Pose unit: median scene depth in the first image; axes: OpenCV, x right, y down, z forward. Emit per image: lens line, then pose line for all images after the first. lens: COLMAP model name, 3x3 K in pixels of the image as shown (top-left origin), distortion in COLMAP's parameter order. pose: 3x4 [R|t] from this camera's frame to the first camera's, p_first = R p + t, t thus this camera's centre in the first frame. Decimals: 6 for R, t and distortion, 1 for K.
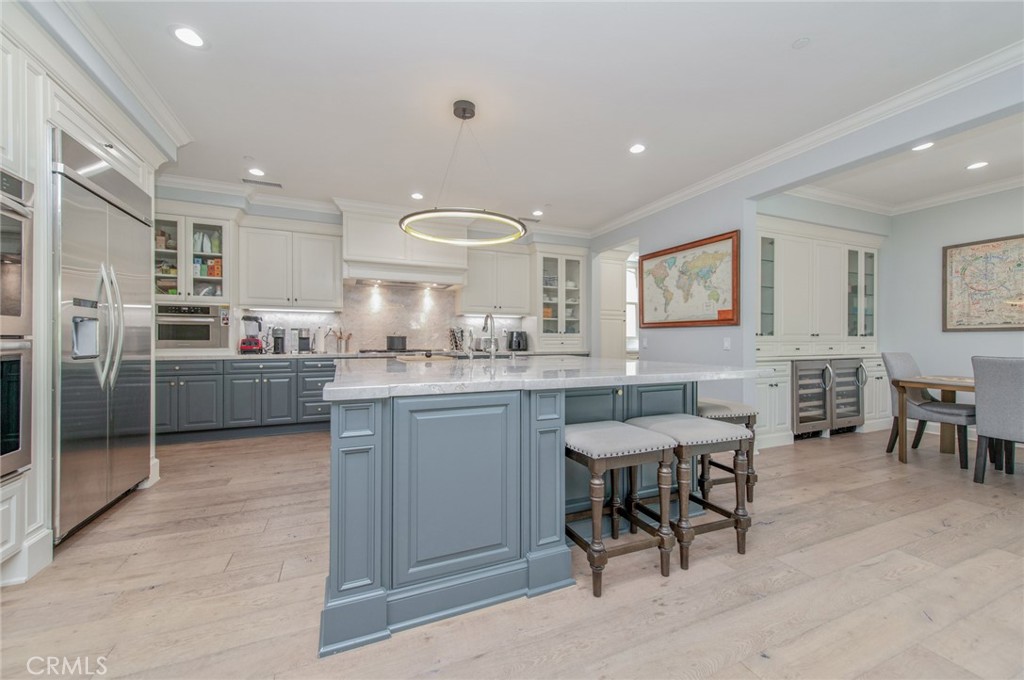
lens RADIAL K [[402.5, 0, 511.8], [0, 402.5, 340.1], [0, 0, 1]] dist [0.006906, -0.001679]
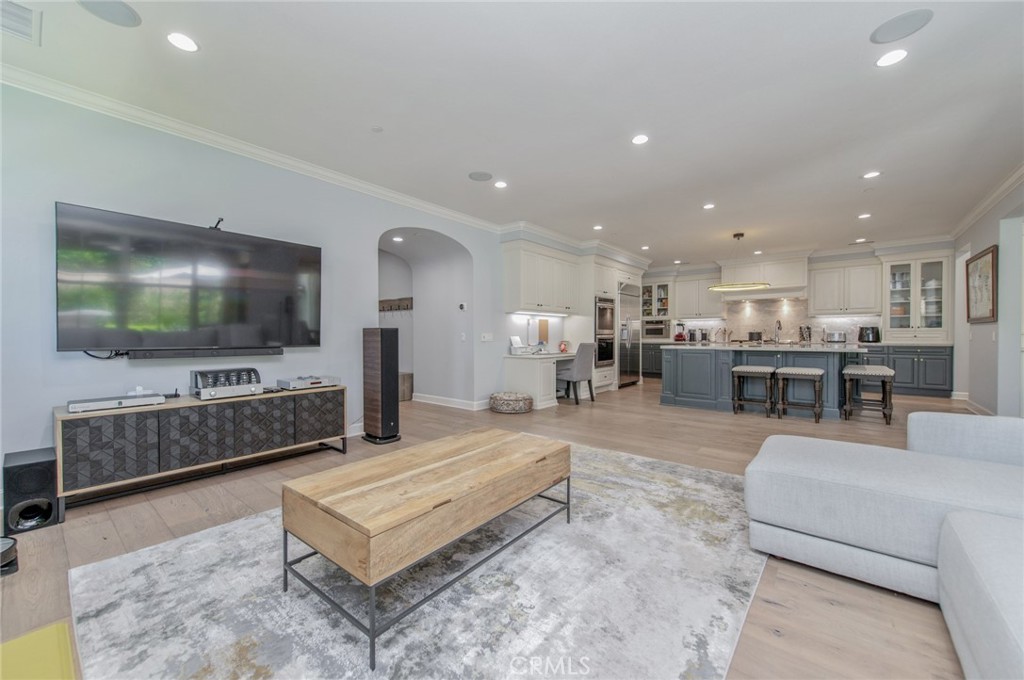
lens RADIAL K [[402.5, 0, 514.7], [0, 402.5, 339.4], [0, 0, 1]] dist [0.006906, -0.001679]
pose [[0.464654, 0.005846, -0.885473, 0.857425], [0.004963, 0.999945, 0.009207, -0.000205], [0.885478, -0.008673, 0.464599, -0.783506]]
